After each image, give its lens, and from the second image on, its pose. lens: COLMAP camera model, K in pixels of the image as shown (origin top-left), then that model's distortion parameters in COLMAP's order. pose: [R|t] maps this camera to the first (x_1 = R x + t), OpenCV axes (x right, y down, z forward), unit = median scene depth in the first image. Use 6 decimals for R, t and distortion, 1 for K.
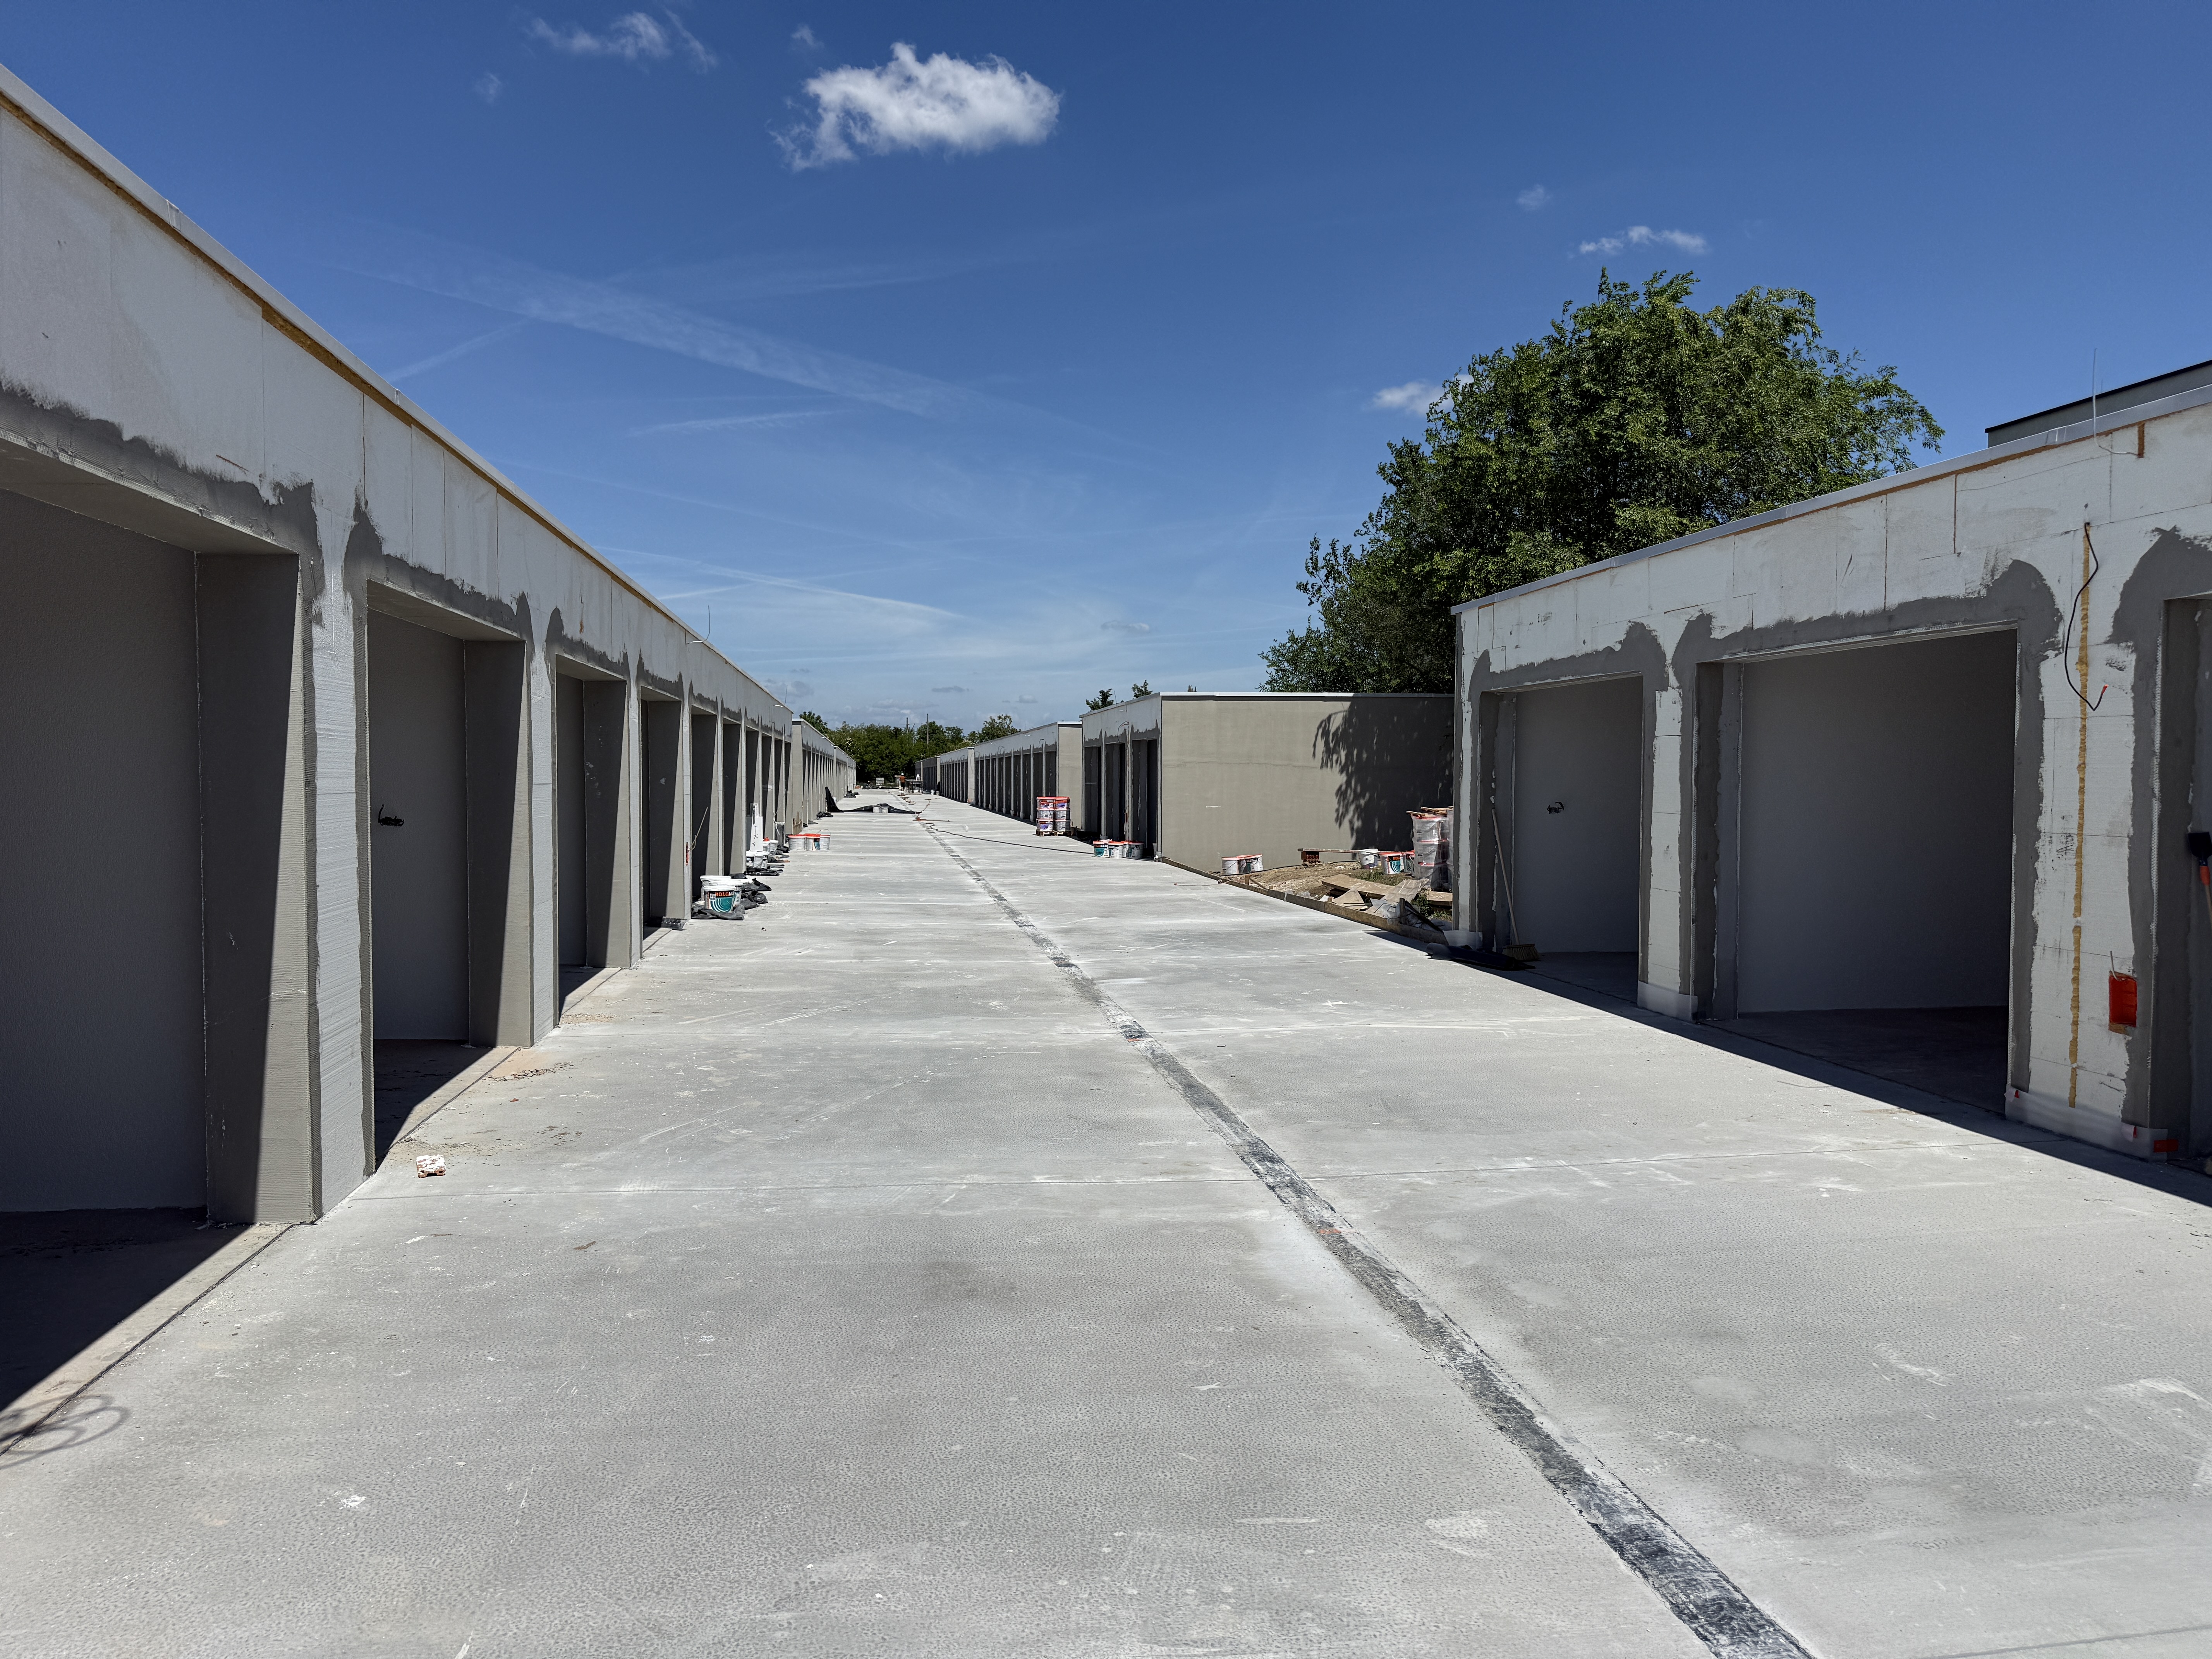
lens RADIAL K [[1551.5, 0, 1106.0], [0, 1551.5, 829.5], [0, 0, 1]] dist [0.023913, -0.003318]
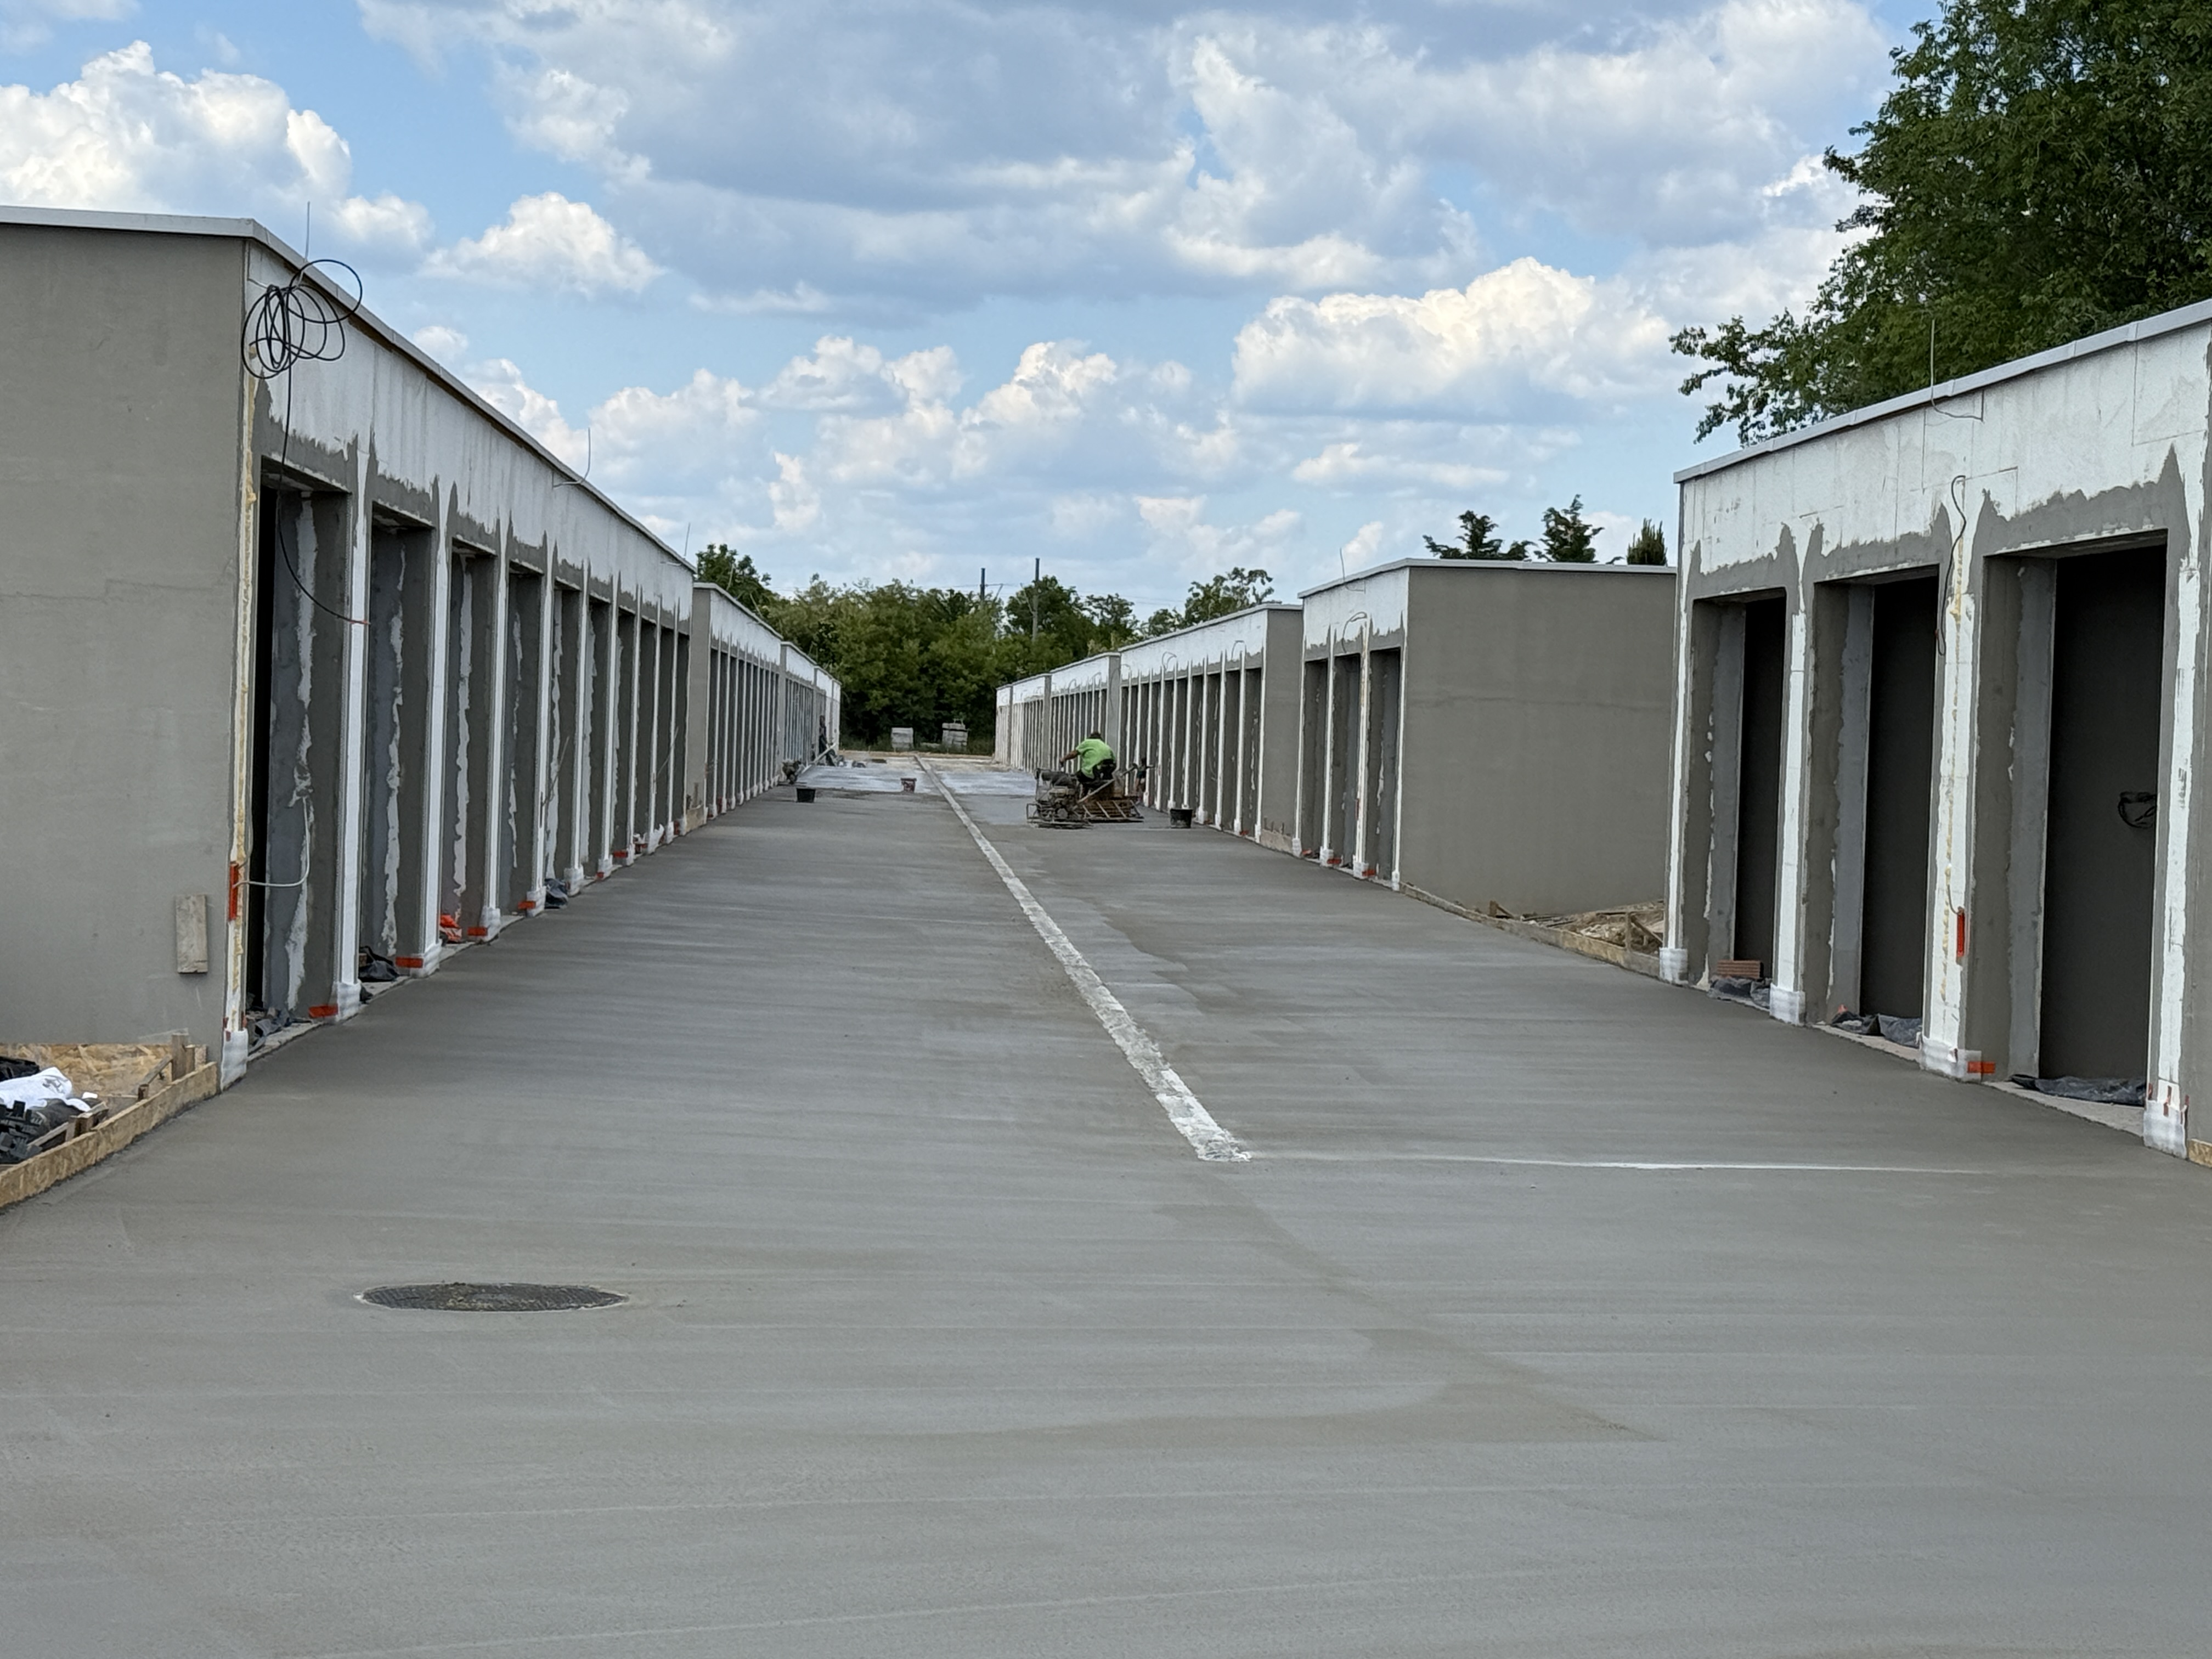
lens RADIAL K [[4482.4, 0, 1106.0], [0, 4482.4, 829.5], [0, 0, 1]] dist [0.099320, 0.123574]
pose [[0.994199, 0.035503, -0.101524, 0.063800], [-0.036959, 0.999239, -0.012496, 0.016201], [0.101003, 0.016176, 0.994755, -0.341664]]
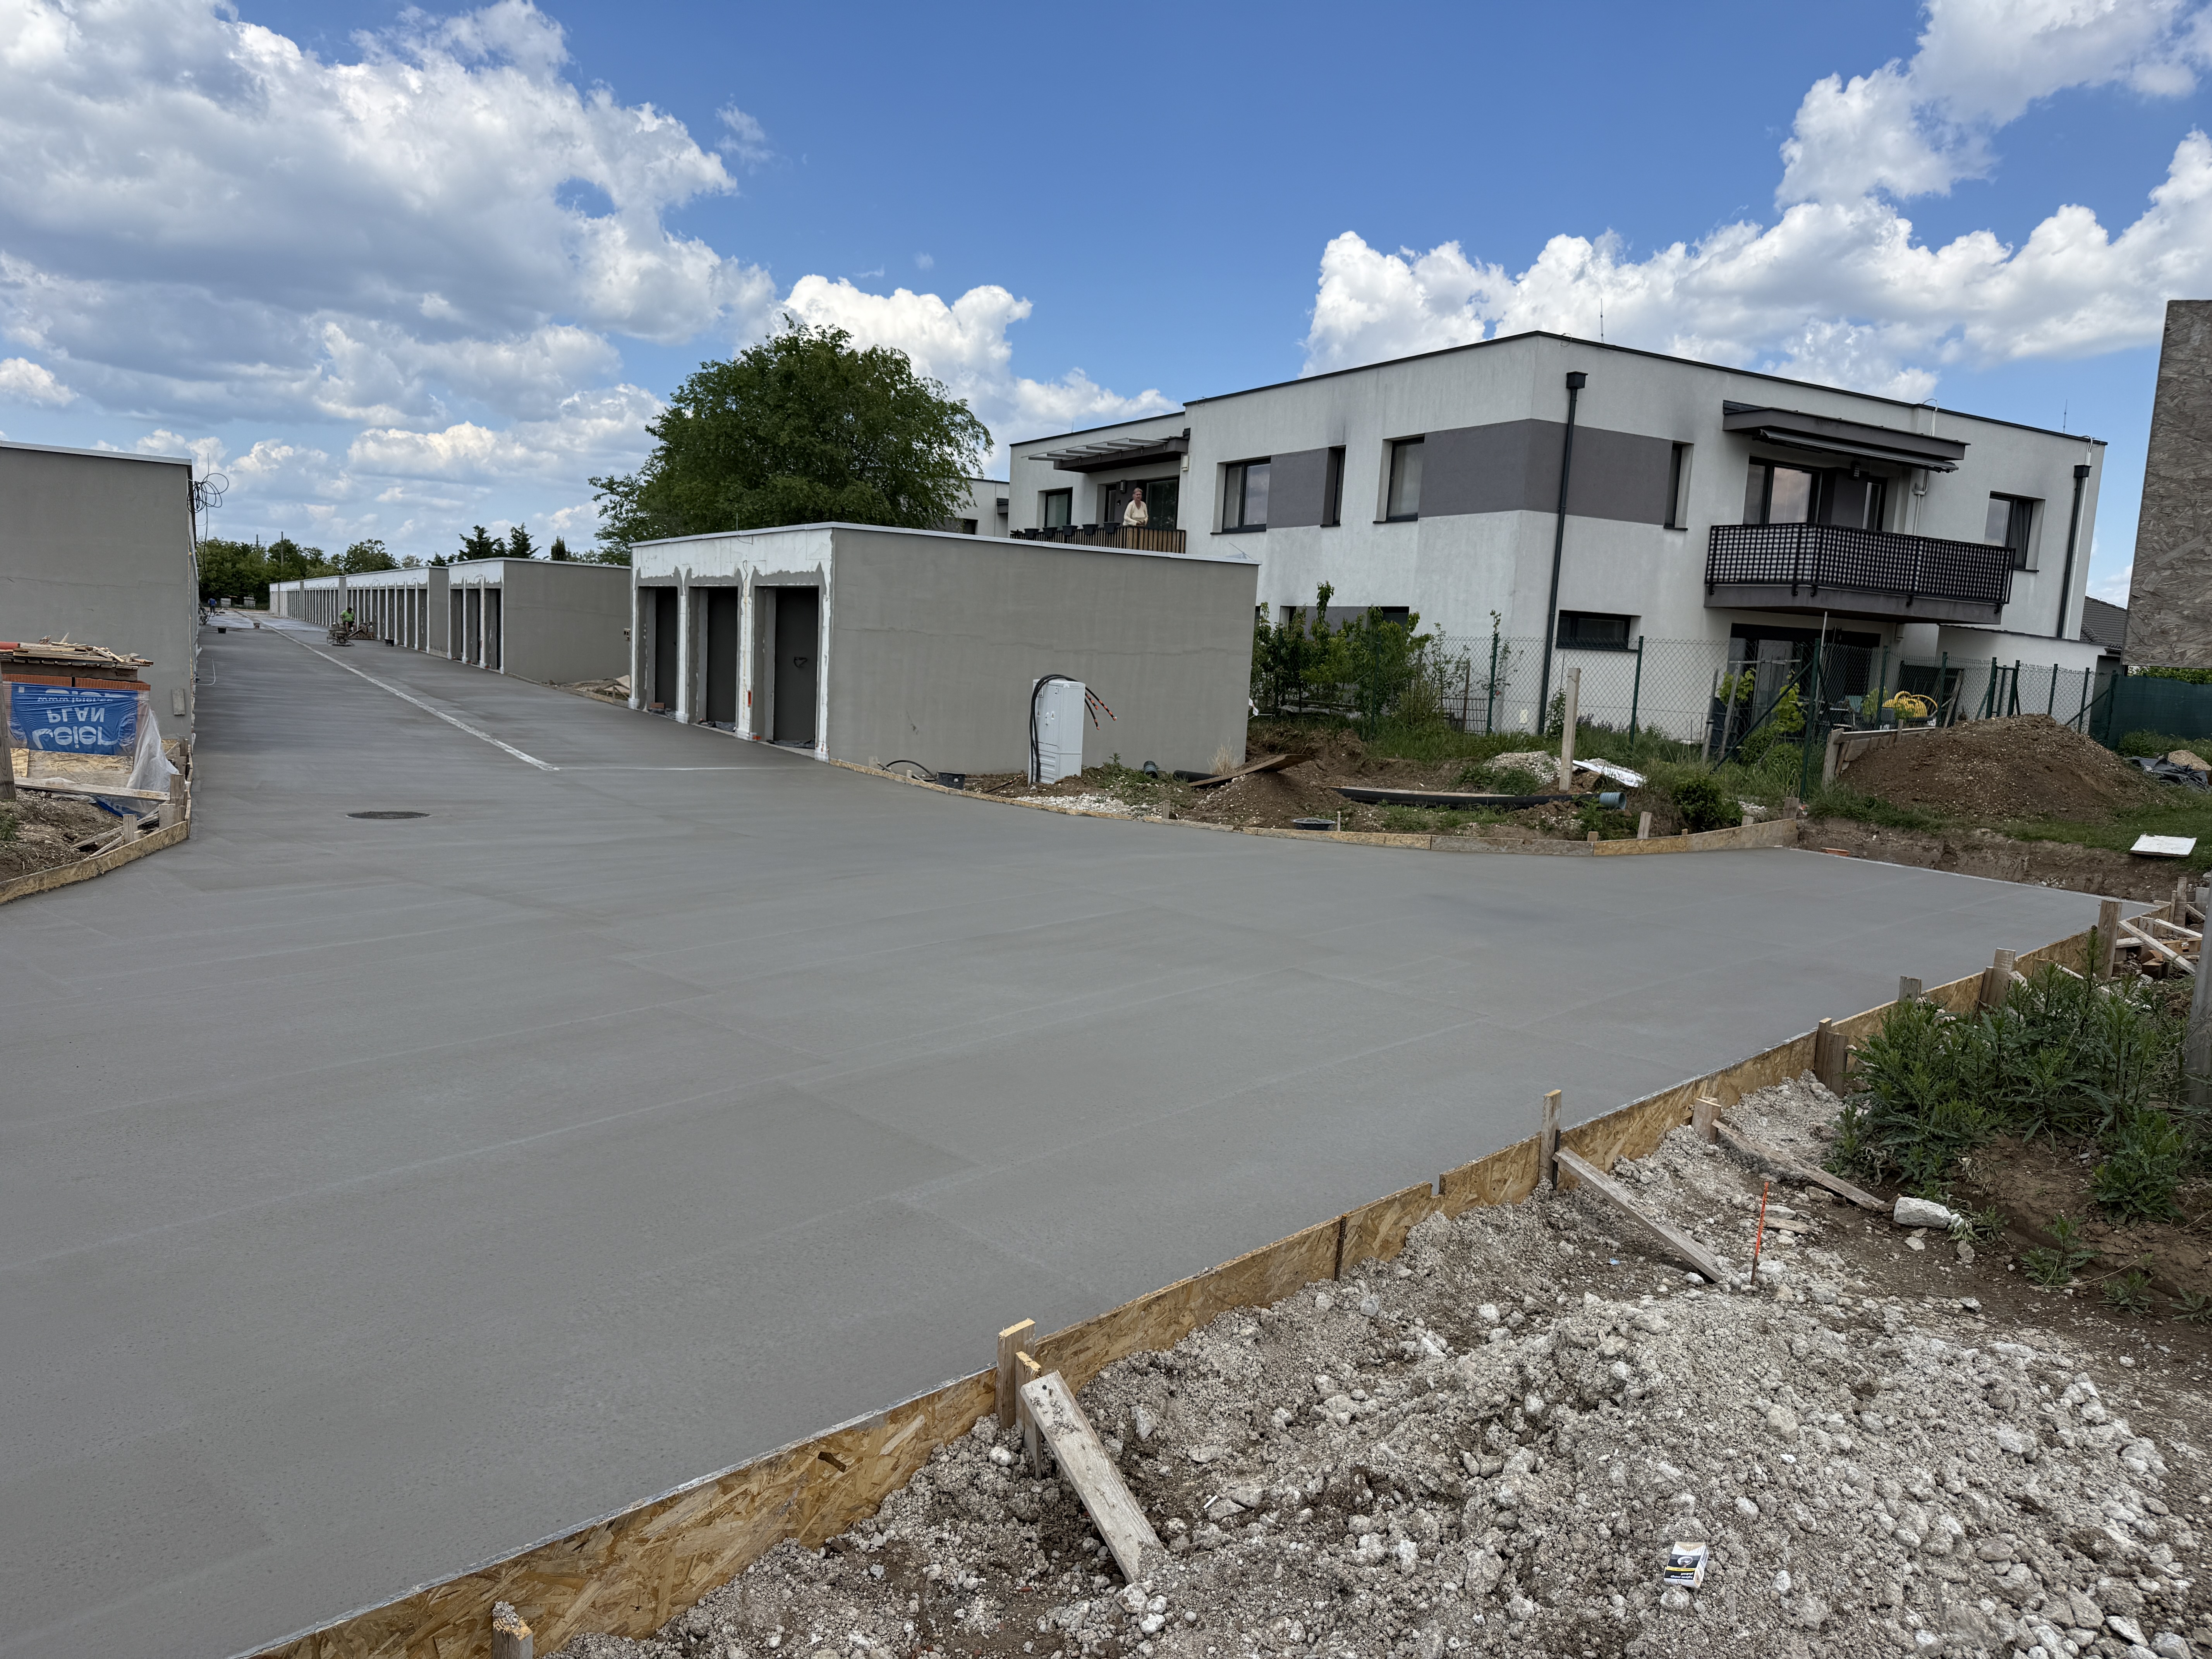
lens RADIAL K [[1551.5, 0, 1106.0], [0, 1551.5, 829.5], [0, 0, 1]] dist [0.023913, -0.003318]
pose [[0.930196, 0.006037, 0.367013, 0.018647], [-0.040949, 0.995330, 0.087414, 0.010719], [-0.364772, -0.096341, 0.926099, -0.430842]]
